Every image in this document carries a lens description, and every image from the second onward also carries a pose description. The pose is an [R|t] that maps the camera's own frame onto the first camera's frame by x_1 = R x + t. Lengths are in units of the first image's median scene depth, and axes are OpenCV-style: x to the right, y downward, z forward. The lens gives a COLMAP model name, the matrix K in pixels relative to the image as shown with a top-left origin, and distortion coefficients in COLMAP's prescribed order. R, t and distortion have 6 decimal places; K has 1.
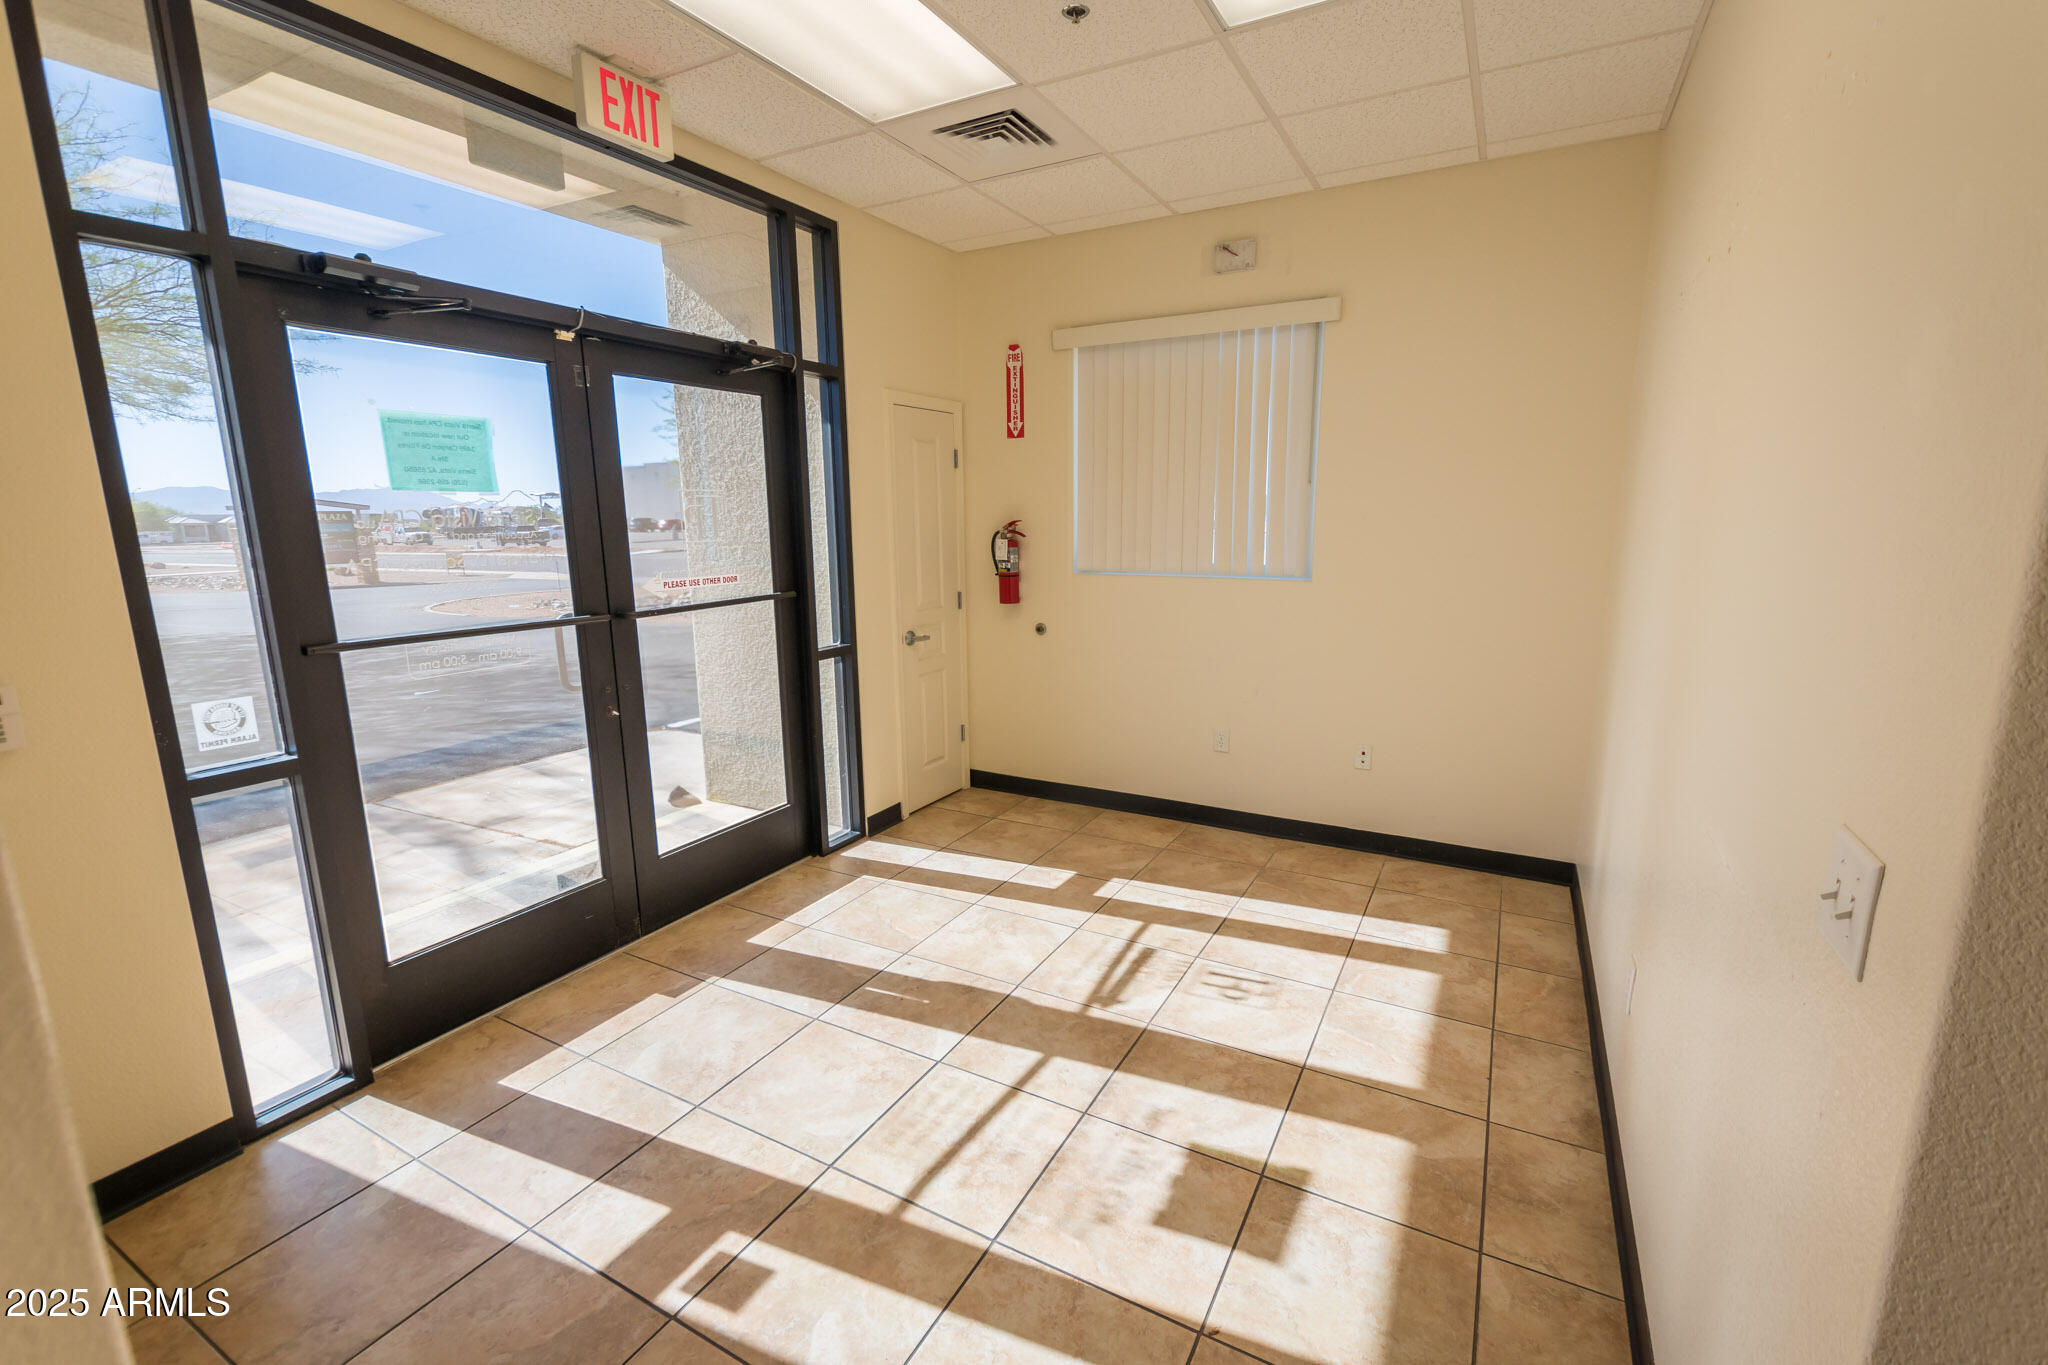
lens RADIAL K [[886.7, 0, 1024.0], [0, 886.7, 682.5], [0, 0, 1]] dist [0.000455, 0.000071]
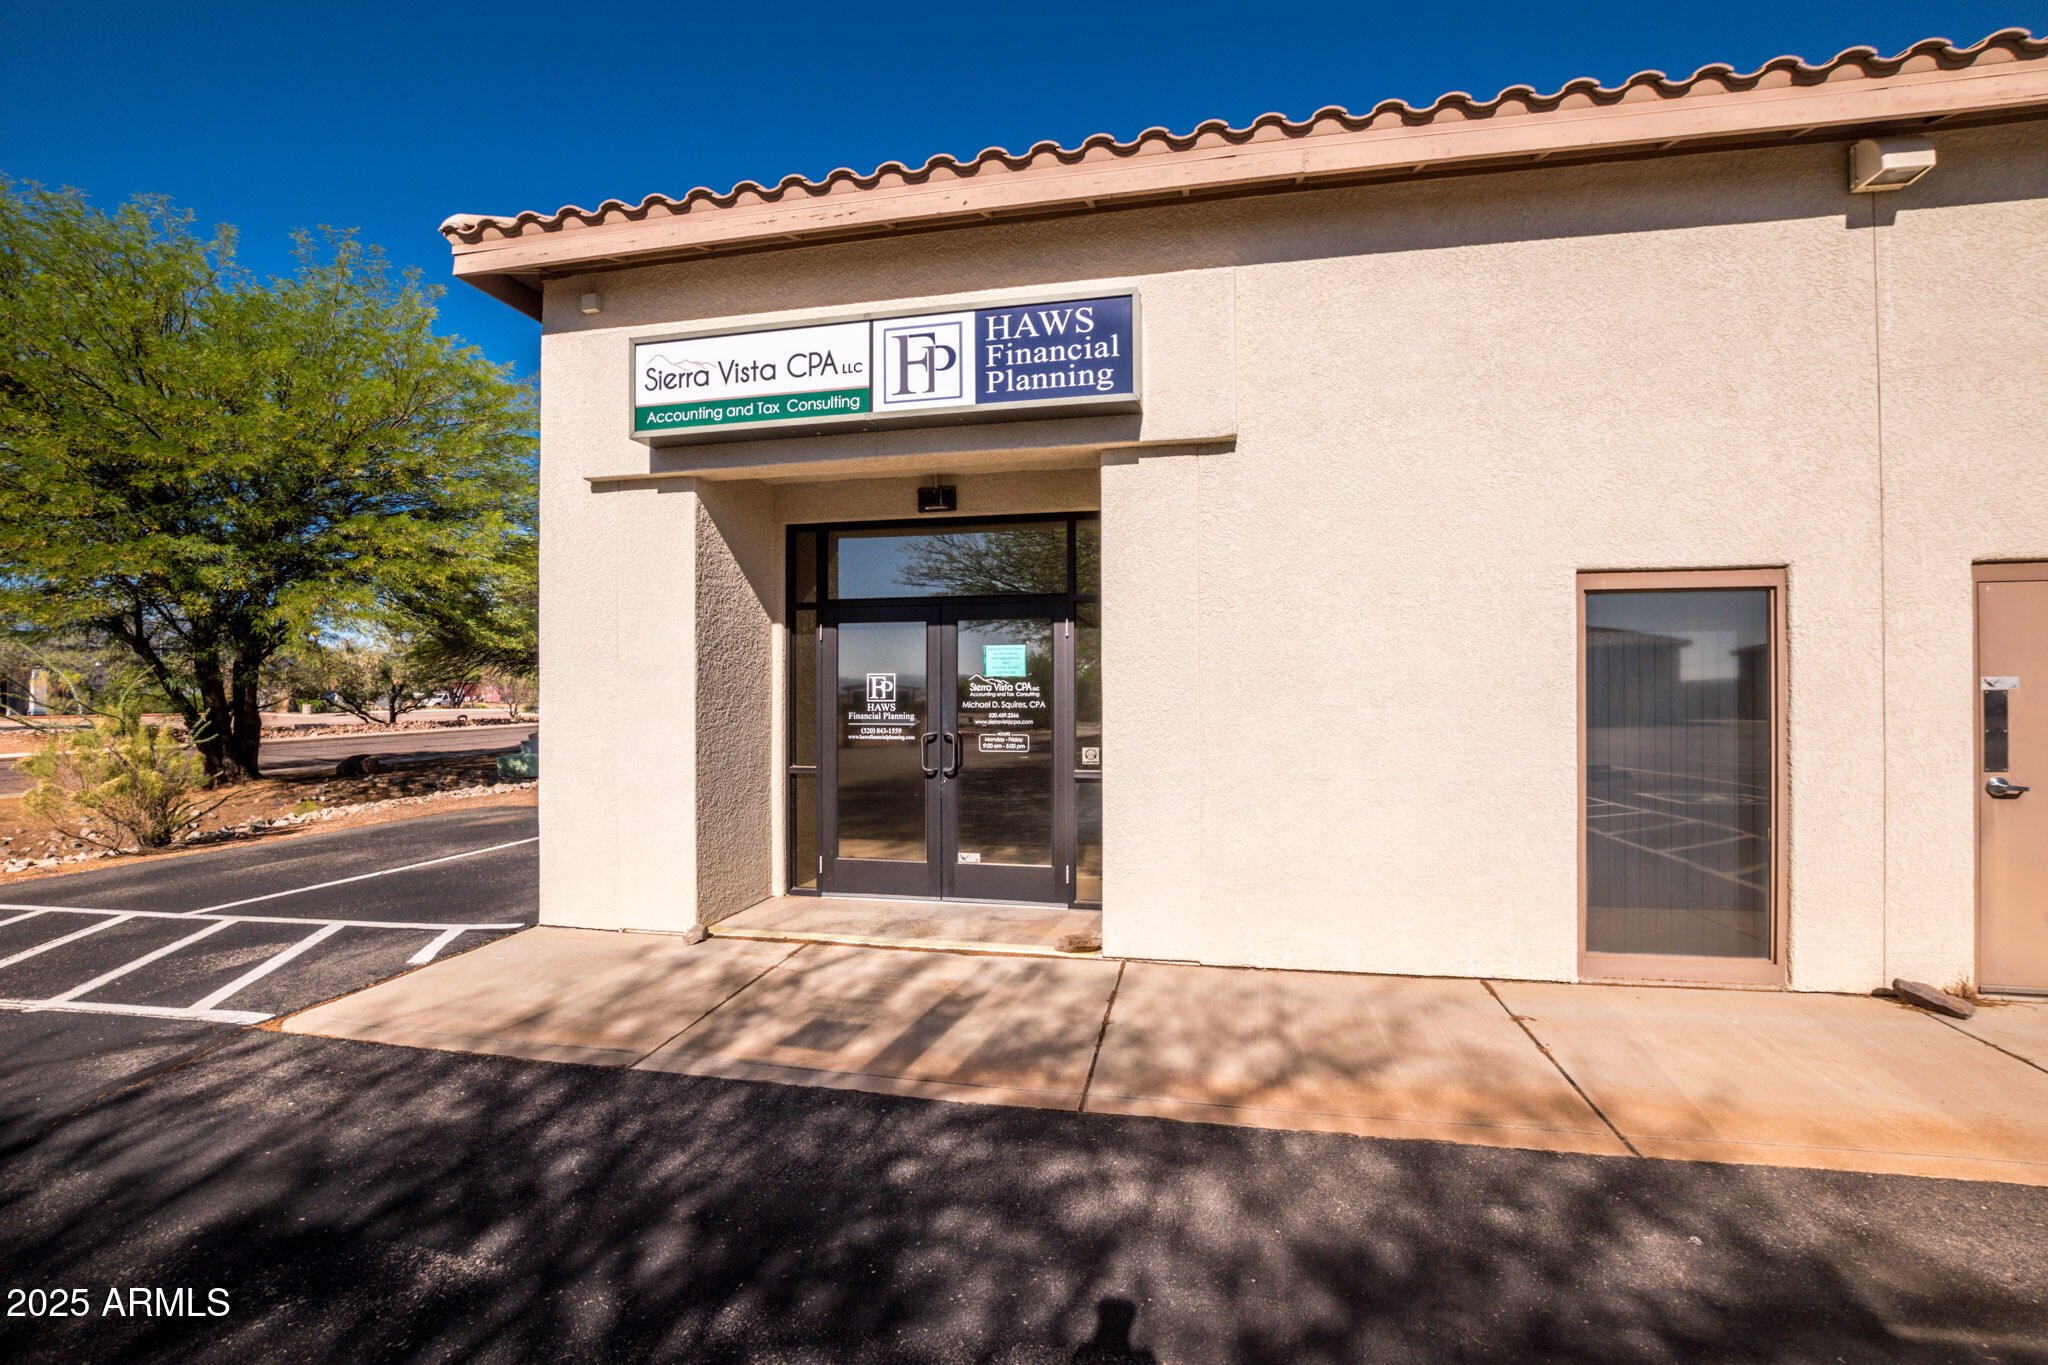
lens RADIAL K [[905.7, 0, 1028.8], [0, 905.7, 686.4], [0, 0, 1]] dist [-0.038319, 0.007638]
pose [[-0.291001, 0.017096, 0.956570, -1.753205], [0.183415, 0.982291, 0.038242, -0.158822], [-0.938977, 0.186578, -0.288983, 0.962245]]
